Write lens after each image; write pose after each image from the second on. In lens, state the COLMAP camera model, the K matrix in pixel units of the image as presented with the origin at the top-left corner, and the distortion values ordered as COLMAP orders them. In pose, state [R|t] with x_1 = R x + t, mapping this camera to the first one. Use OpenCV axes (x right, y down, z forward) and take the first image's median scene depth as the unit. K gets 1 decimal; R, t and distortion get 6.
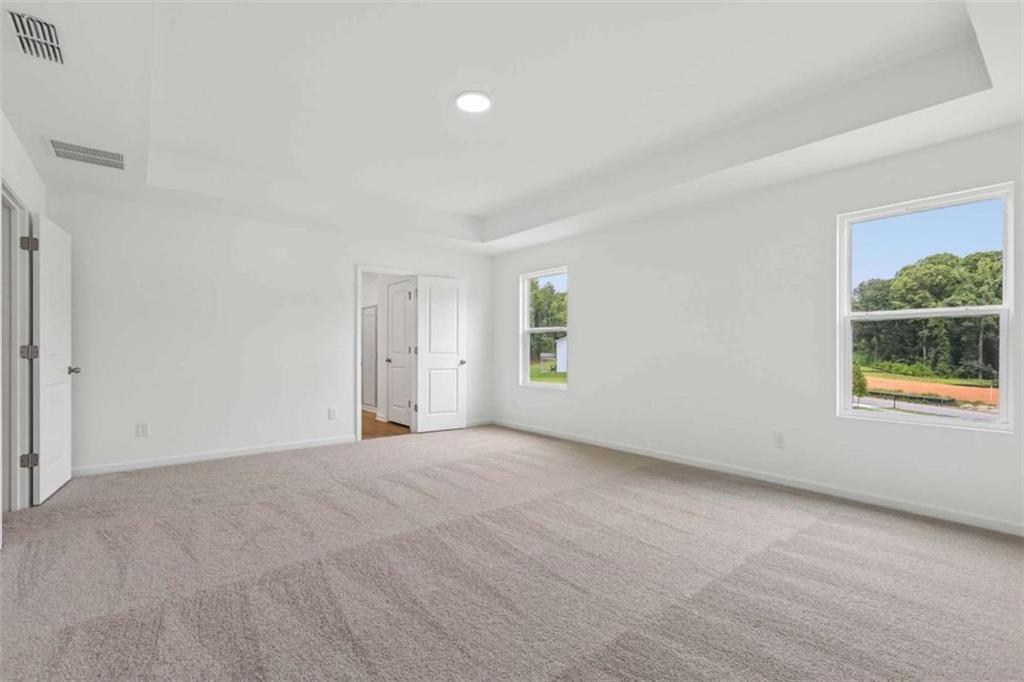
lens RADIAL K [[464.1, 0, 512.0], [0, 464.1, 341.0], [0, 0, 1]] dist [0.010477, -0.000075]
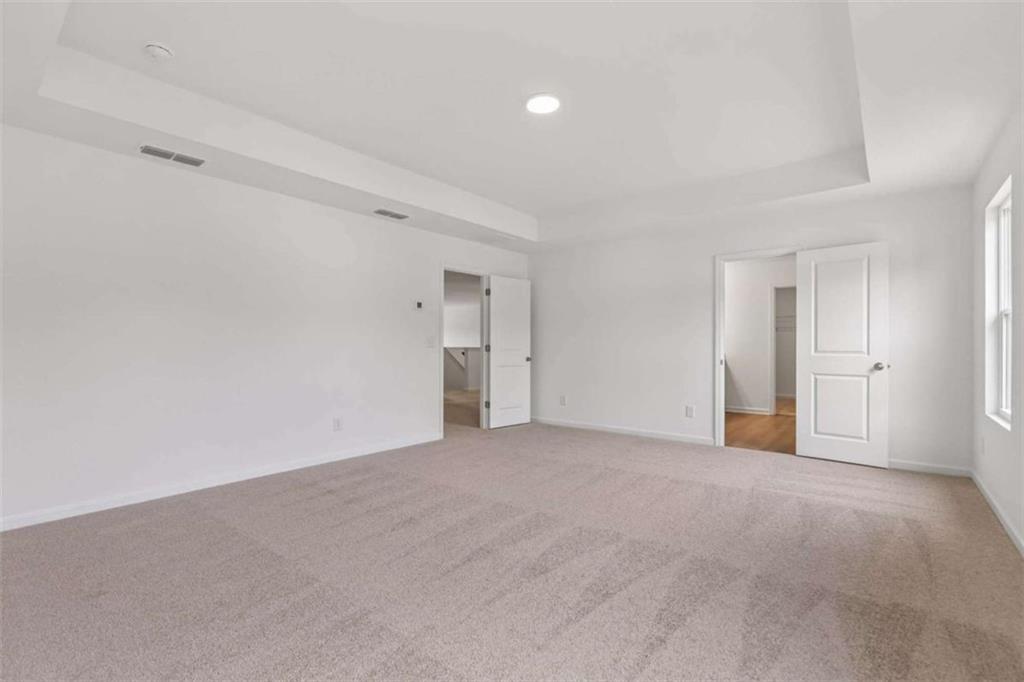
lens RADIAL K [[460.8, 0, 512.0], [0, 460.8, 341.0], [0, 0, 1]] dist [-0.000737, -0.000055]
pose [[0.198137, -0.017695, -0.980015, 0.480999], [0.014056, 0.999786, -0.015210, 0.013289], [0.980074, -0.010762, 0.198343, 0.405256]]
